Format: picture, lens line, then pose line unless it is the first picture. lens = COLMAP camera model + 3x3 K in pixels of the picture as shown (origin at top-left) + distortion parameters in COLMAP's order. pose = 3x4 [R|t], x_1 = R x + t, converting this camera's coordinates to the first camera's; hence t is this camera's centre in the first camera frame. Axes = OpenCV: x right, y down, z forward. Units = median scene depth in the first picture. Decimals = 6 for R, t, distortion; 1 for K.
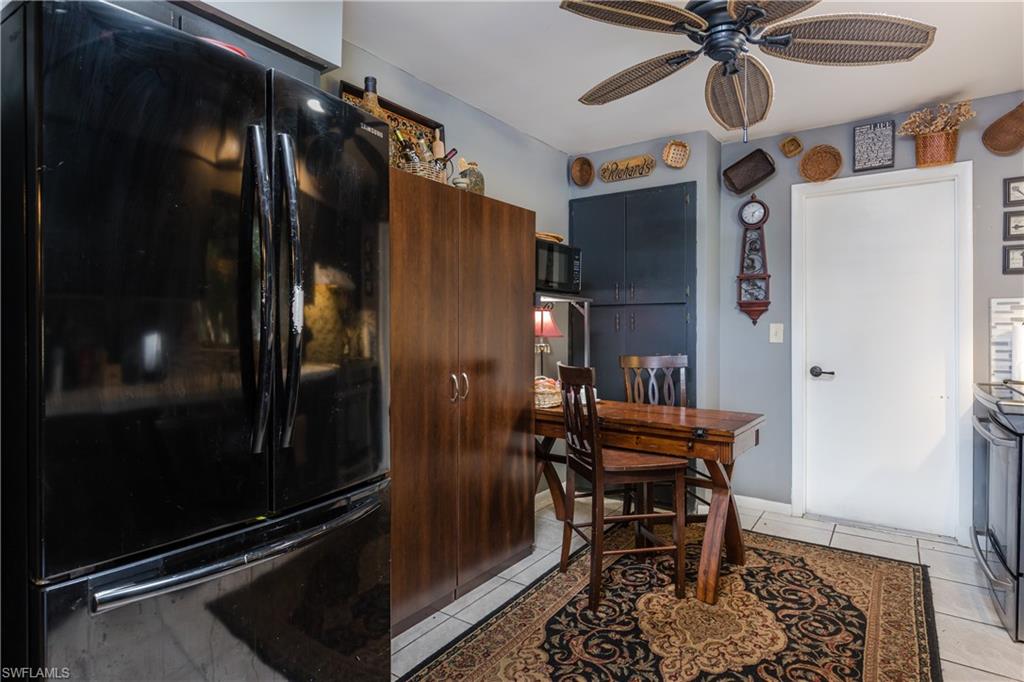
lens RADIAL K [[551.7, 0, 514.9], [0, 551.7, 327.2], [0, 0, 1]] dist [-0.001038, -0.000460]
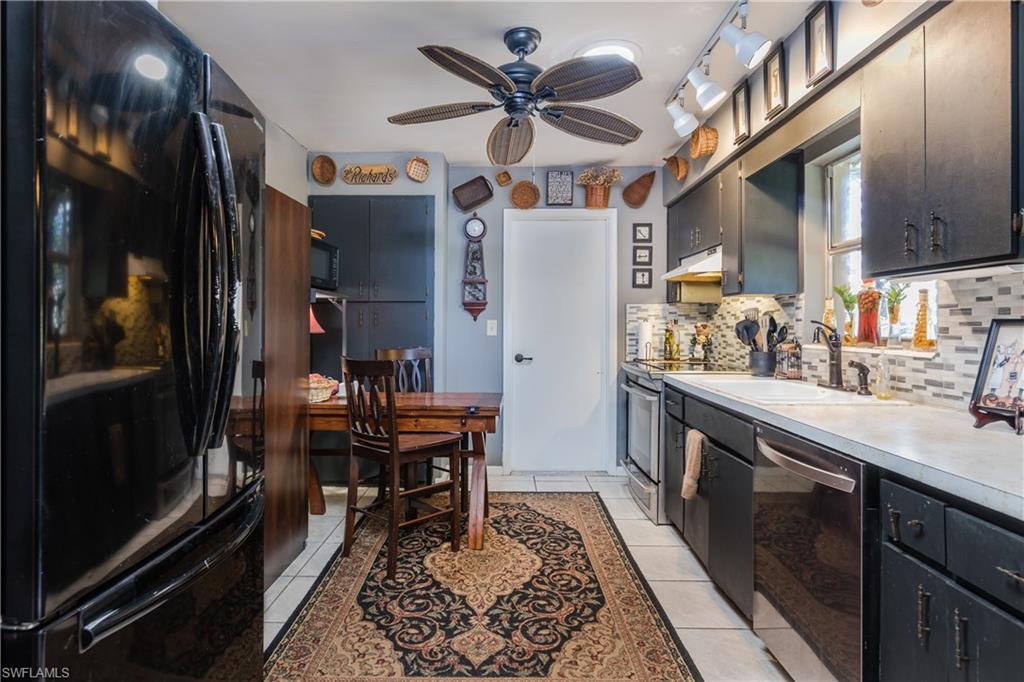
lens RADIAL K [[545.4, 0, 510.1], [0, 545.4, 321.8], [0, 0, 1]] dist [0.000393, -0.000390]
pose [[0.828223, 0.002234, 0.560395, -0.265315], [-0.001785, 0.999997, -0.001347, -0.002276], [-0.560396, 0.000115, 0.828225, -0.039728]]
